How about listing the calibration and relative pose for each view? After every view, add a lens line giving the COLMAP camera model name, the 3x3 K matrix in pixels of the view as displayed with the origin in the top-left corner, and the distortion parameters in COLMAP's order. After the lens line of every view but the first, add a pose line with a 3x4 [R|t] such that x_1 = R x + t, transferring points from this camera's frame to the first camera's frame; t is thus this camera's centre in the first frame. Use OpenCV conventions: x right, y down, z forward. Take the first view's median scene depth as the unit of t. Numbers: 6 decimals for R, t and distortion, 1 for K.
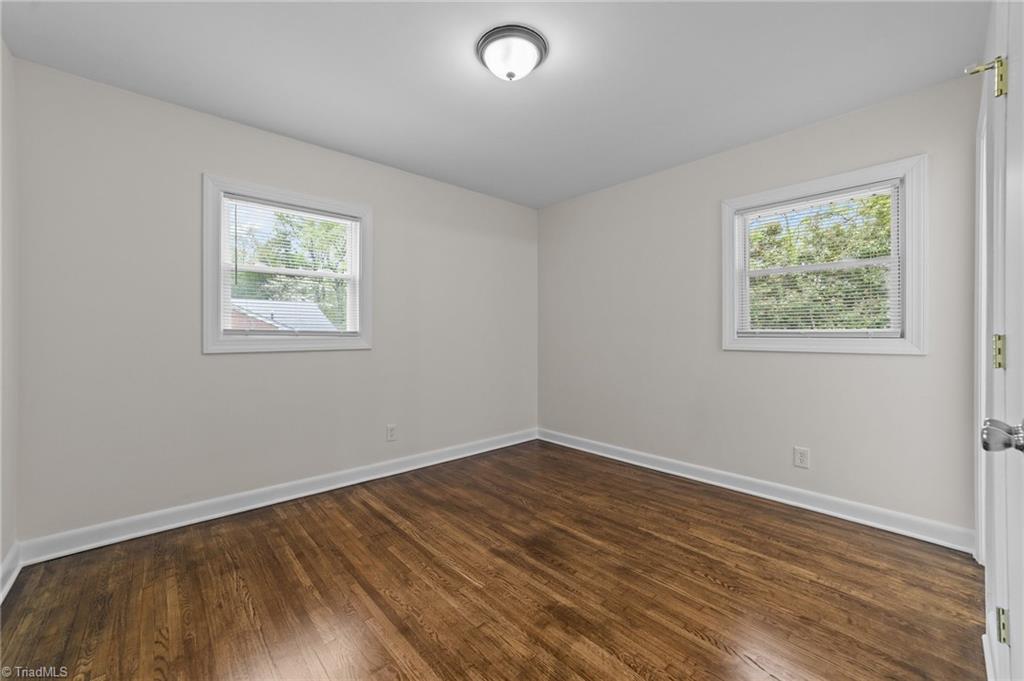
lens RADIAL K [[394.5, 0, 507.5], [0, 394.5, 336.2], [0, 0, 1]] dist [0.001381, 0.000176]
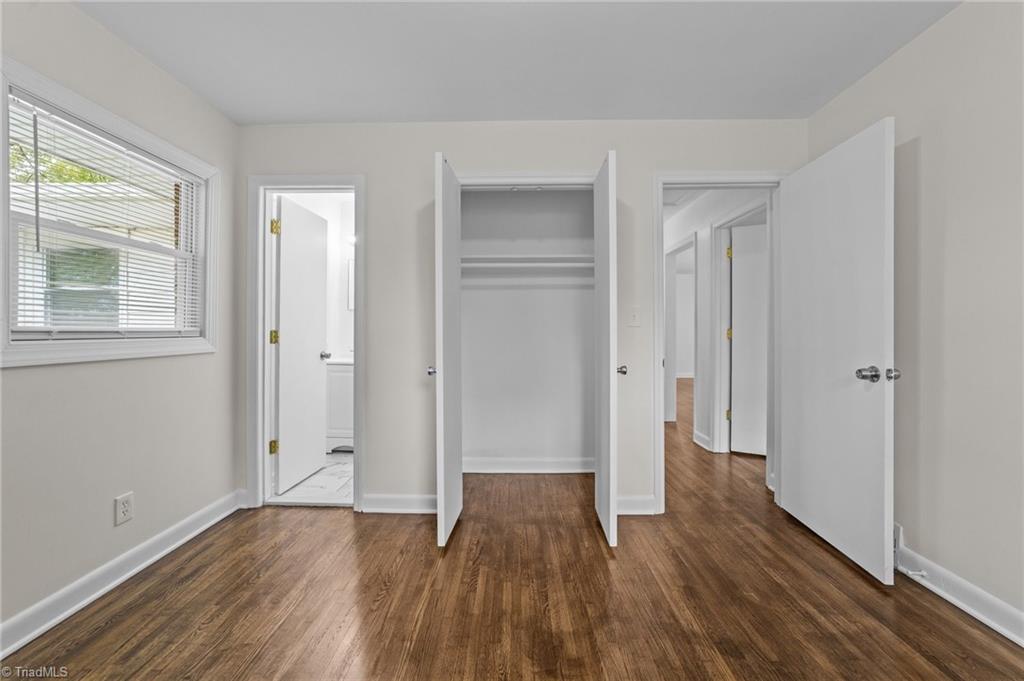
lens RADIAL K [[394.5, 0, 514.1], [0, 394.5, 330.0], [0, 0, 1]] dist [0.001381, 0.000176]
pose [[-0.725614, -0.001344, 0.688101, -0.393554], [0.002658, 0.999985, 0.004756, -0.021761], [-0.688097, 0.005280, -0.725599, 1.625317]]
